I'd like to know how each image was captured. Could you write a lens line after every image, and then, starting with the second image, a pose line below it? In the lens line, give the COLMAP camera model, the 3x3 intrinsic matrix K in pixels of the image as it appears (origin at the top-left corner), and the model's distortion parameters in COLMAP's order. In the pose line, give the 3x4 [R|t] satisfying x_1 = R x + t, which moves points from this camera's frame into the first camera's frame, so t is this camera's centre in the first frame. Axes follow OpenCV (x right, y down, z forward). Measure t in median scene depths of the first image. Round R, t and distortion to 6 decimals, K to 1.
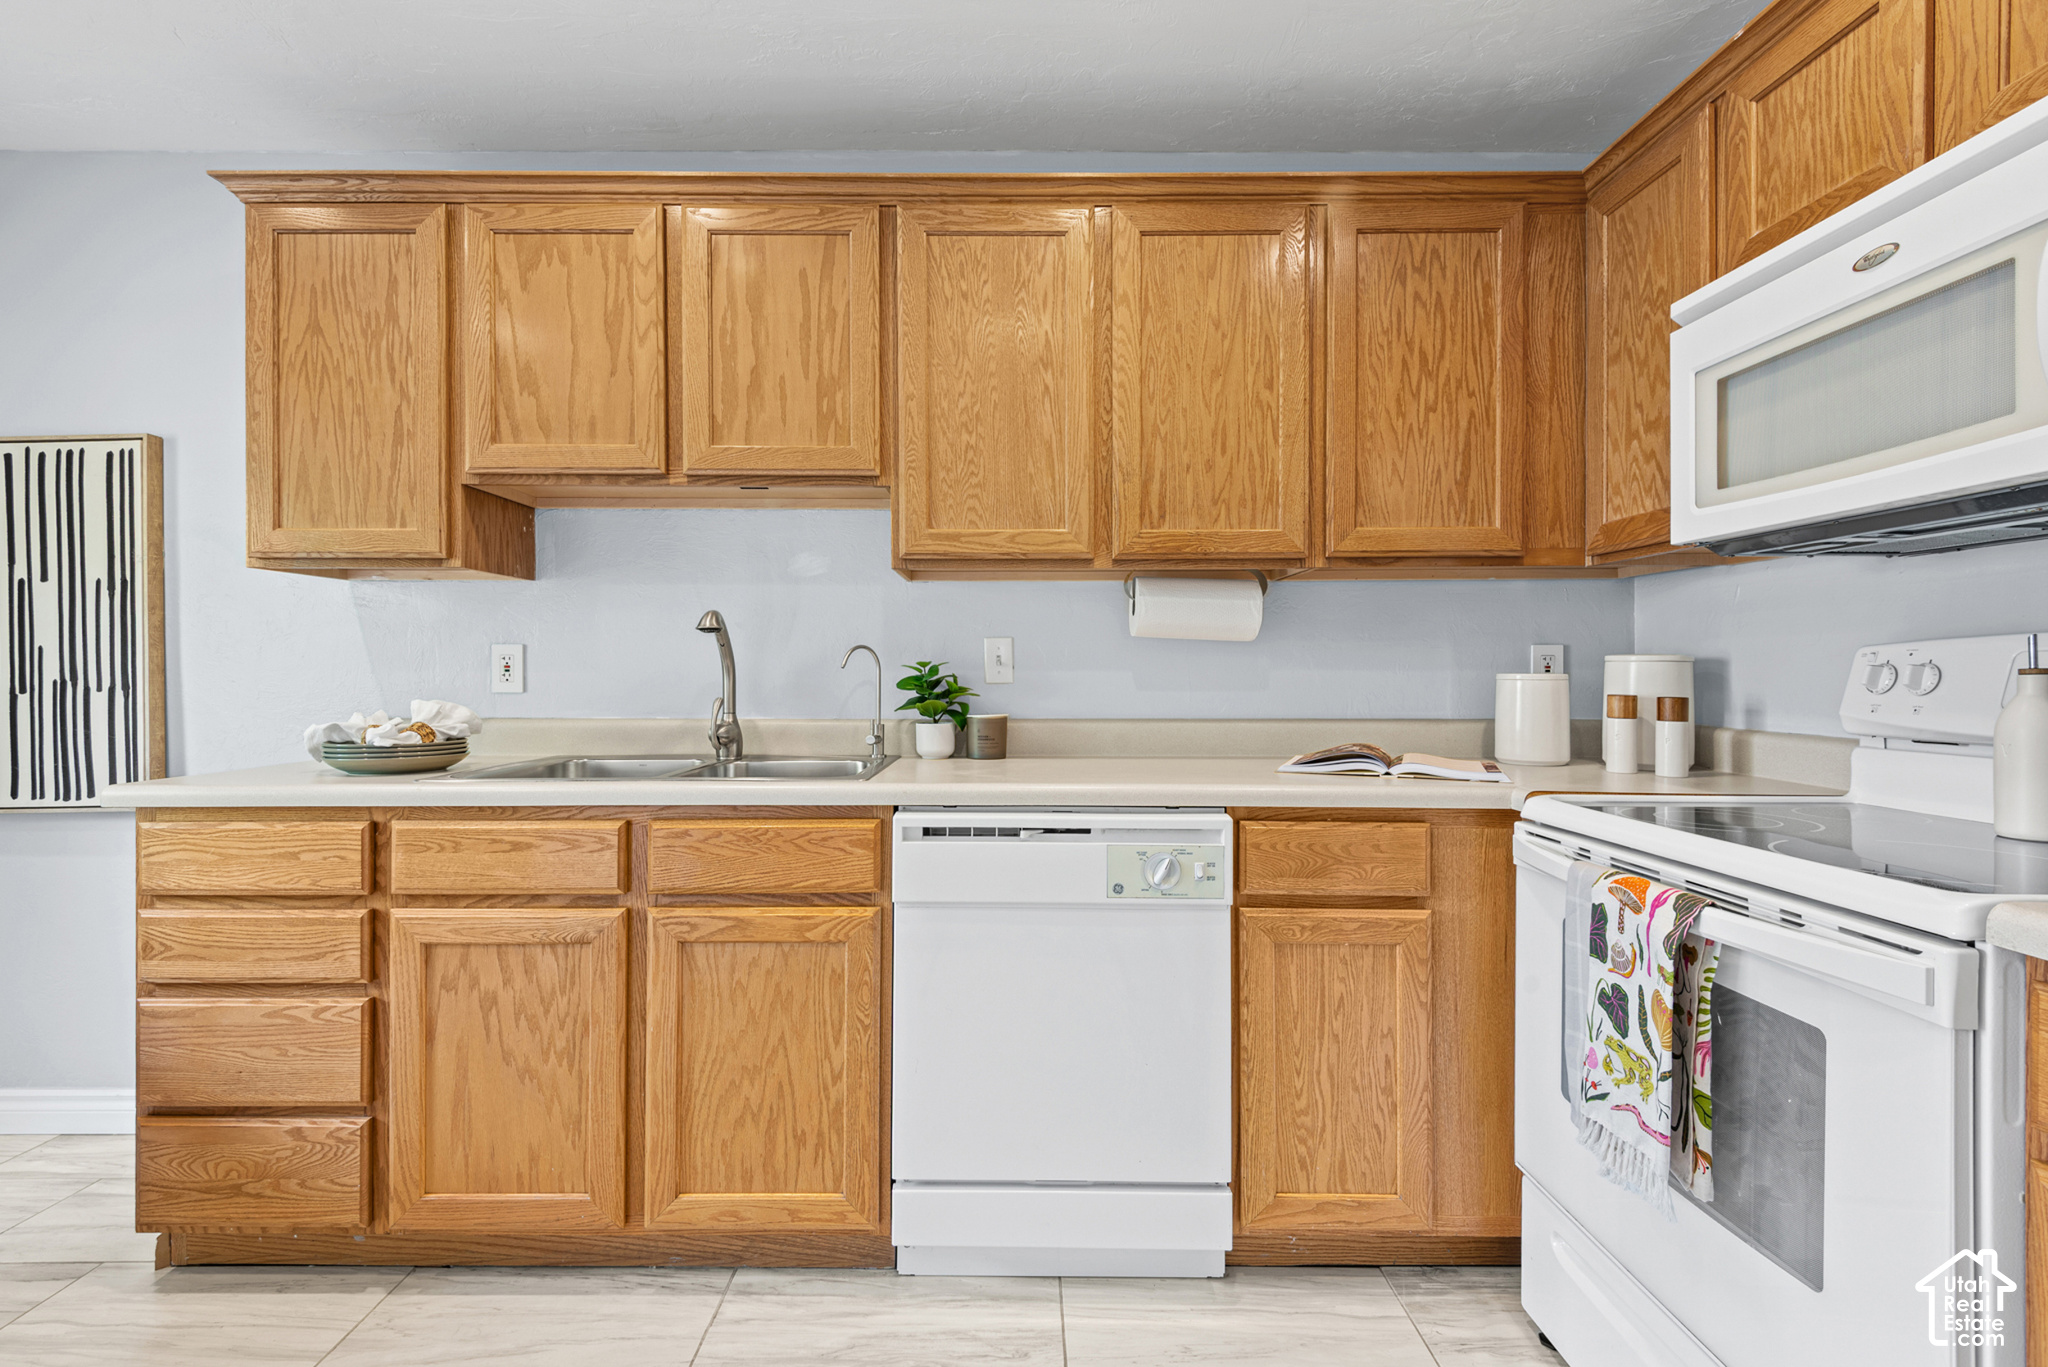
lens RADIAL K [[916.6, 0, 1013.4], [0, 916.6, 671.1], [0, 0, 1]] dist [0.041017, -0.028798]
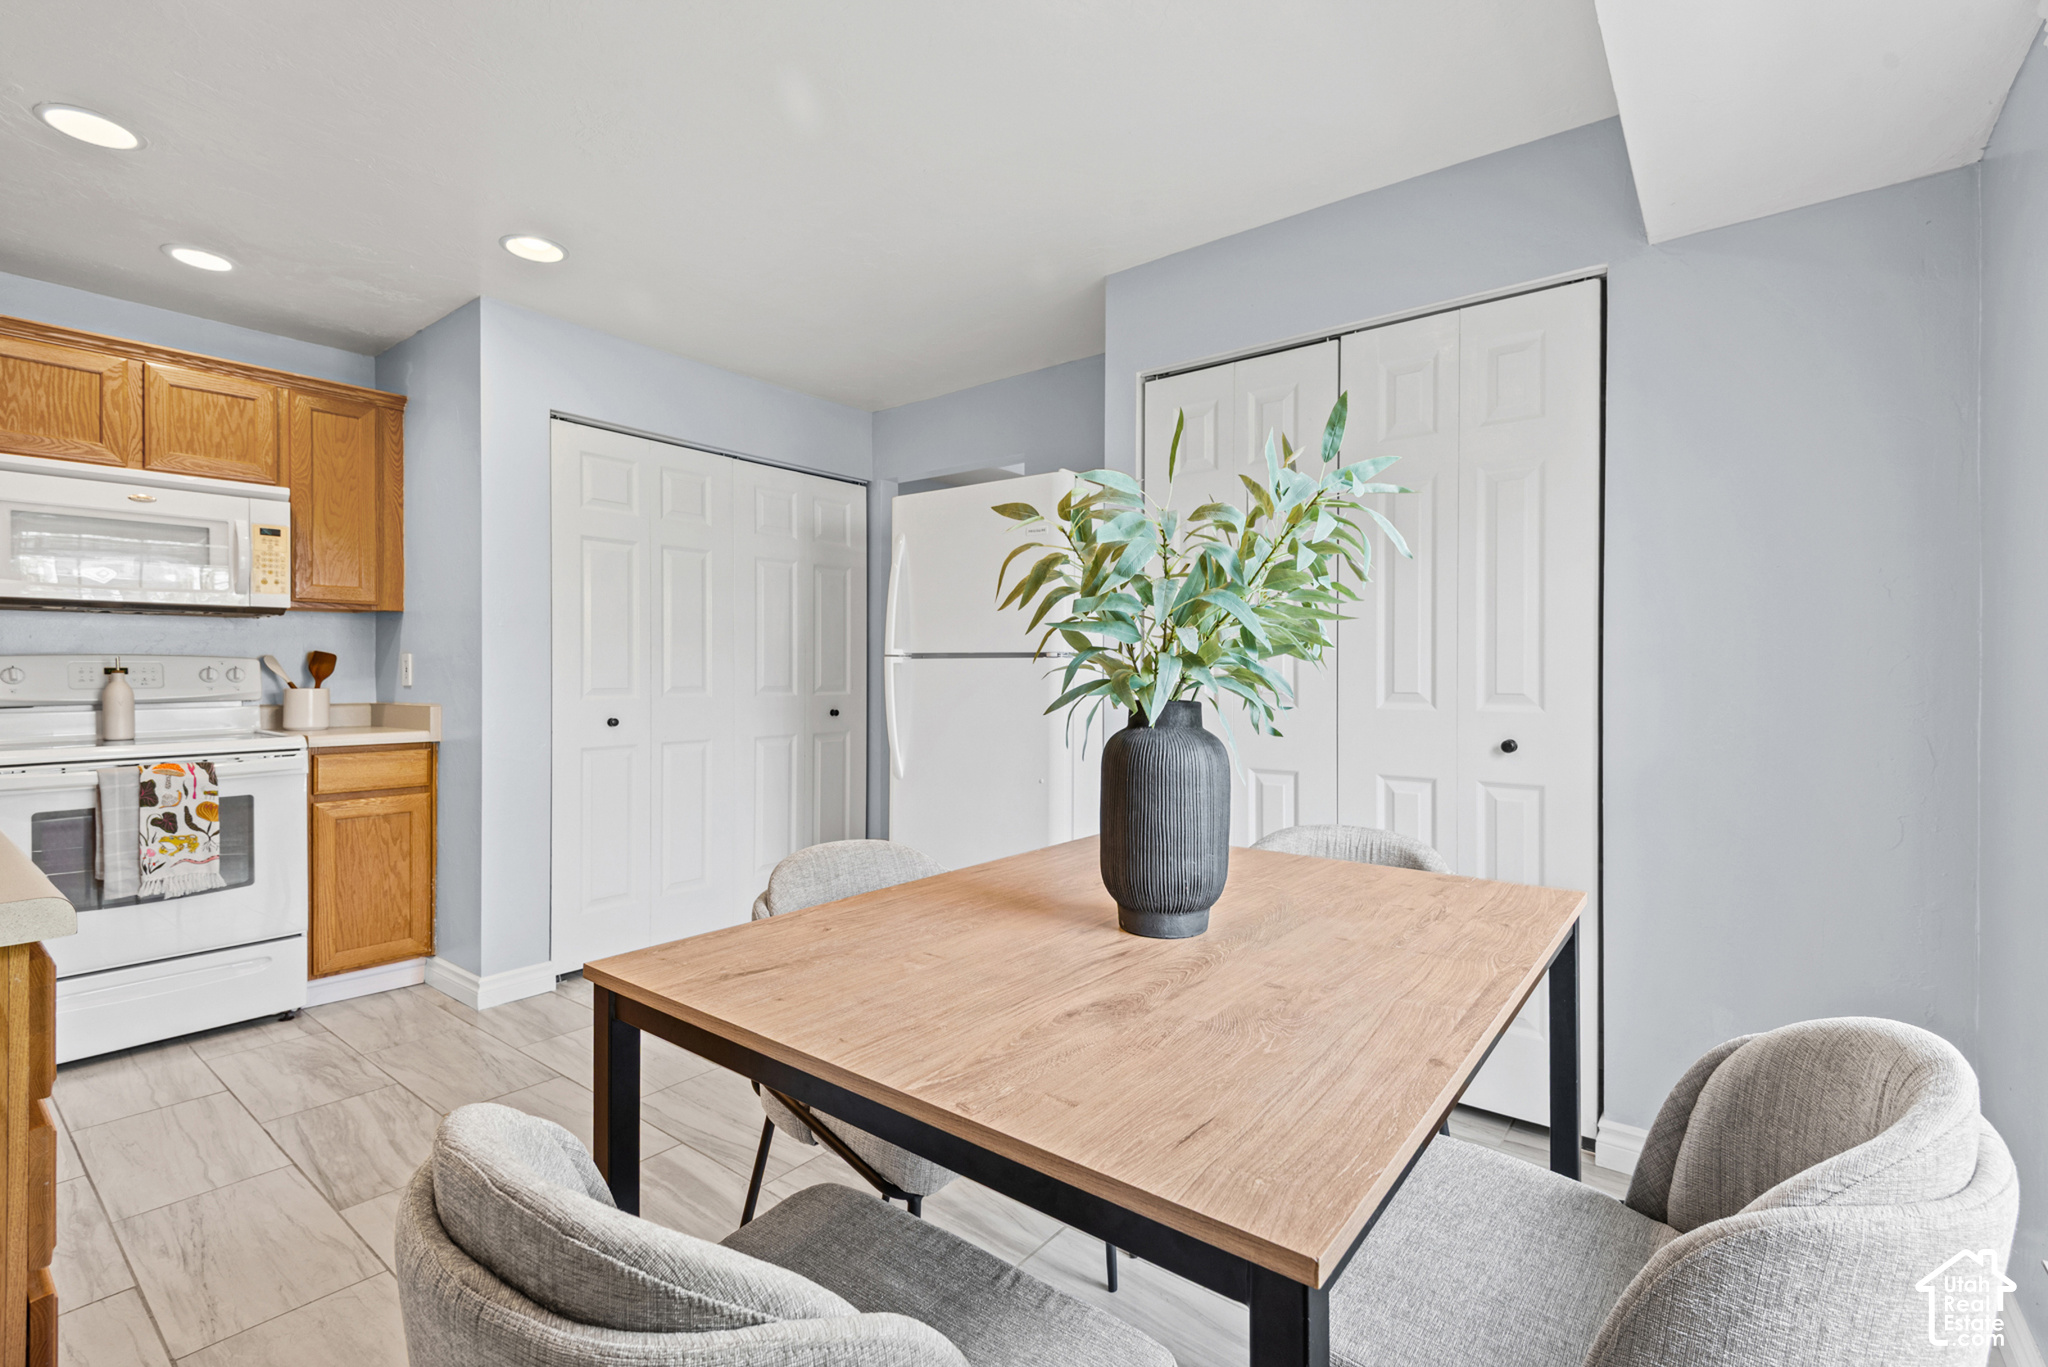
lens RADIAL K [[922.9, 0, 1032.8], [0, 922.9, 670.2], [0, 0, 1]] dist [0.010971, -0.010763]
pose [[-0.791018, 0.000365, 0.611792, -1.467650], [0.000092, 1.000000, -0.000477, -0.001580], [-0.611792, -0.000321, -0.791018, 0.925050]]
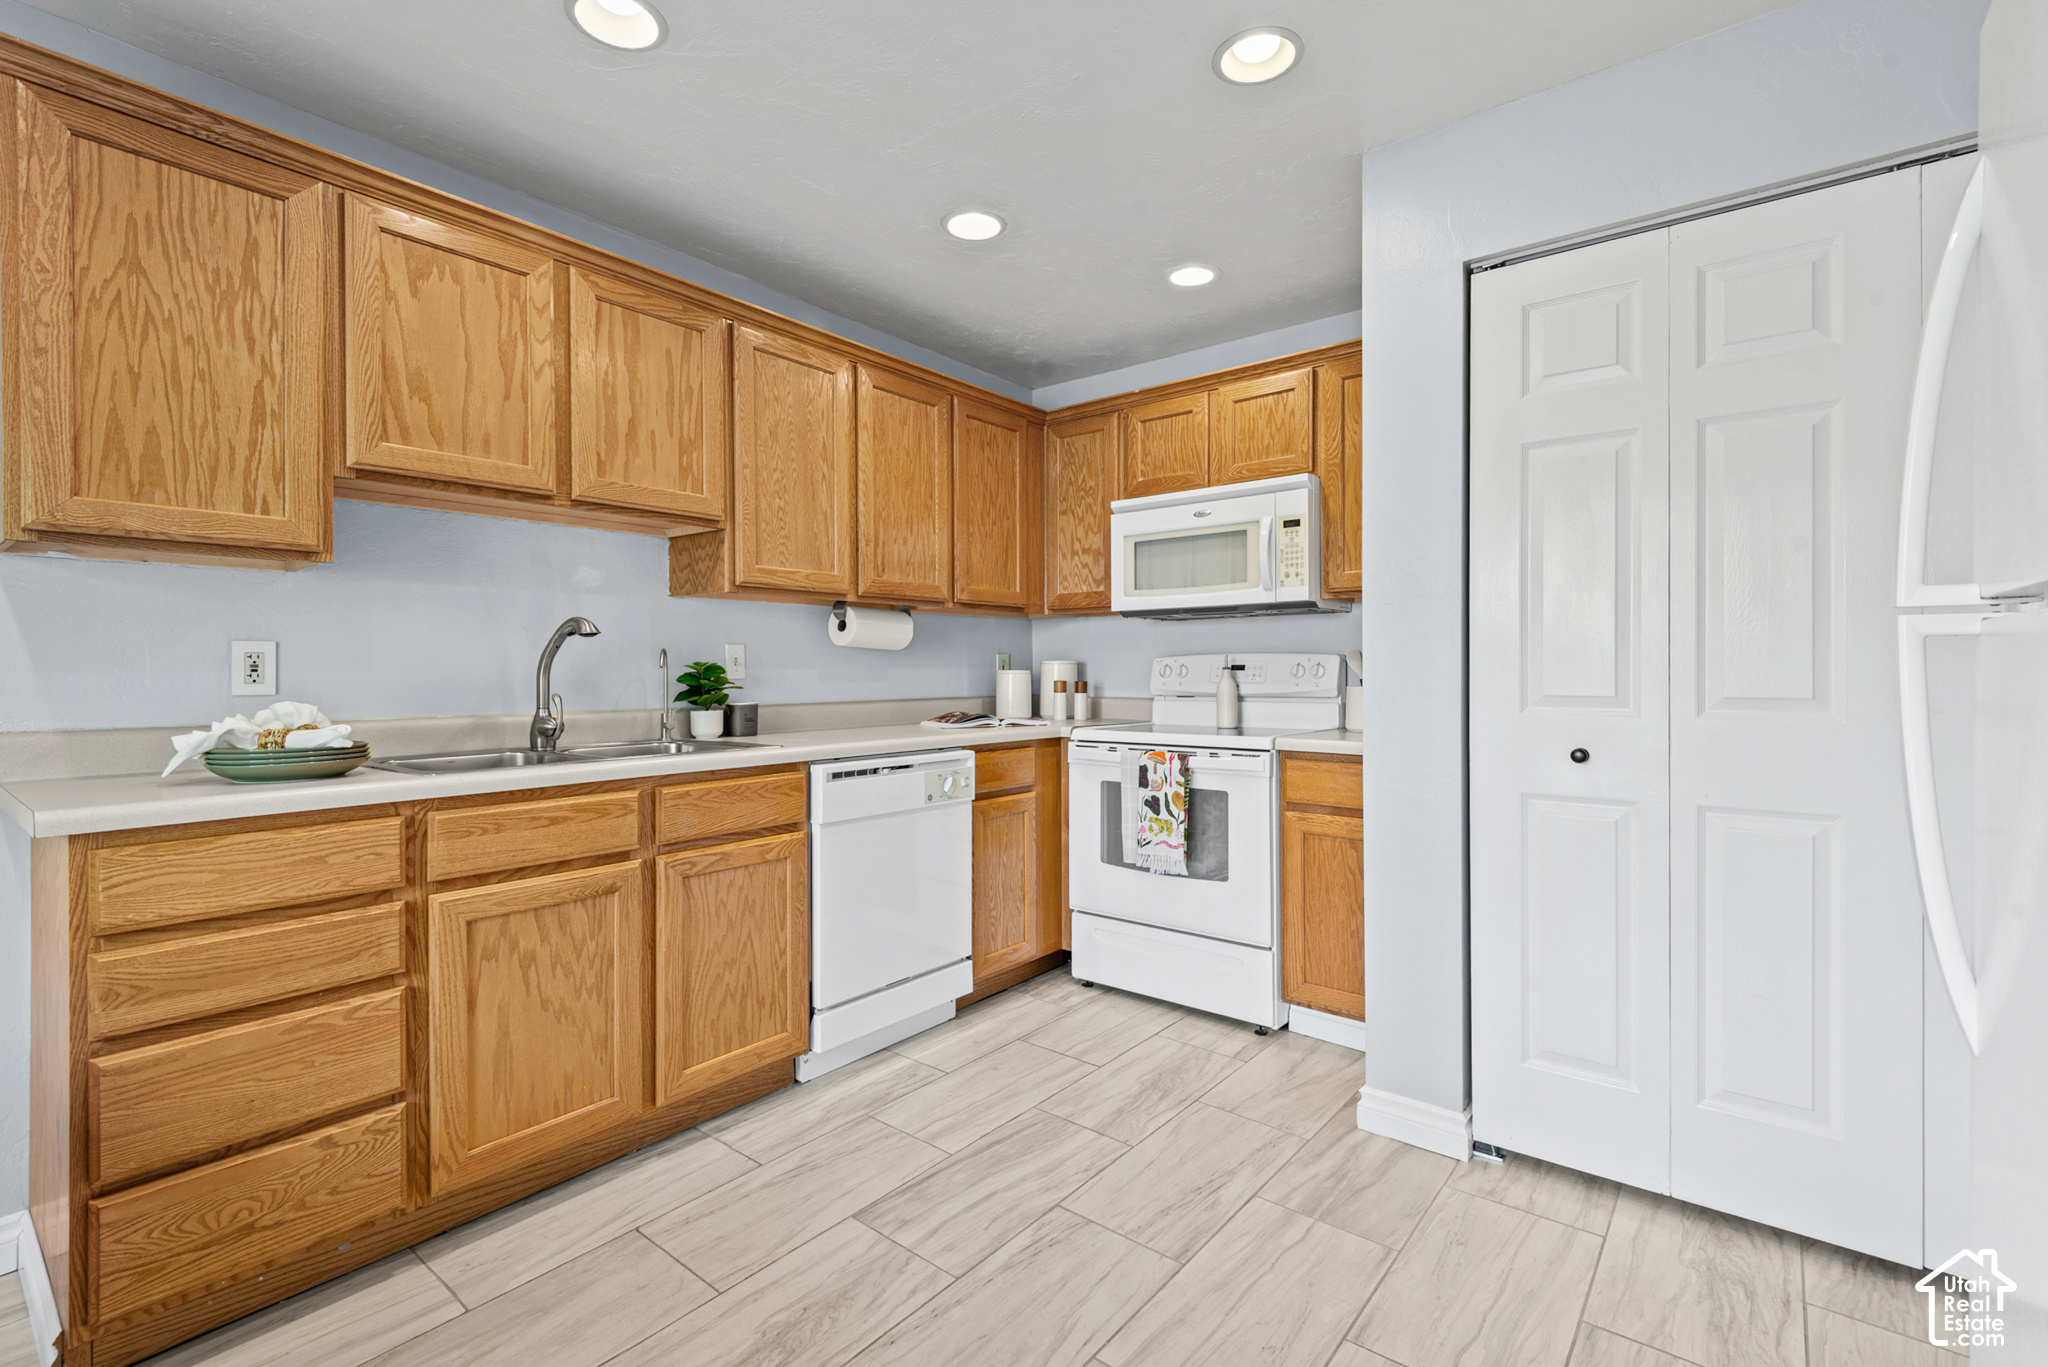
lens RADIAL K [[916.6, 0, 1013.4], [0, 916.6, 671.1], [0, 0, 1]] dist [0.041017, -0.028798]
pose [[0.631126, -0.003754, 0.775672, -0.920974], [0.003325, 0.999992, 0.002134, 0.000521], [-0.775674, 0.001233, 0.631133, -0.155886]]
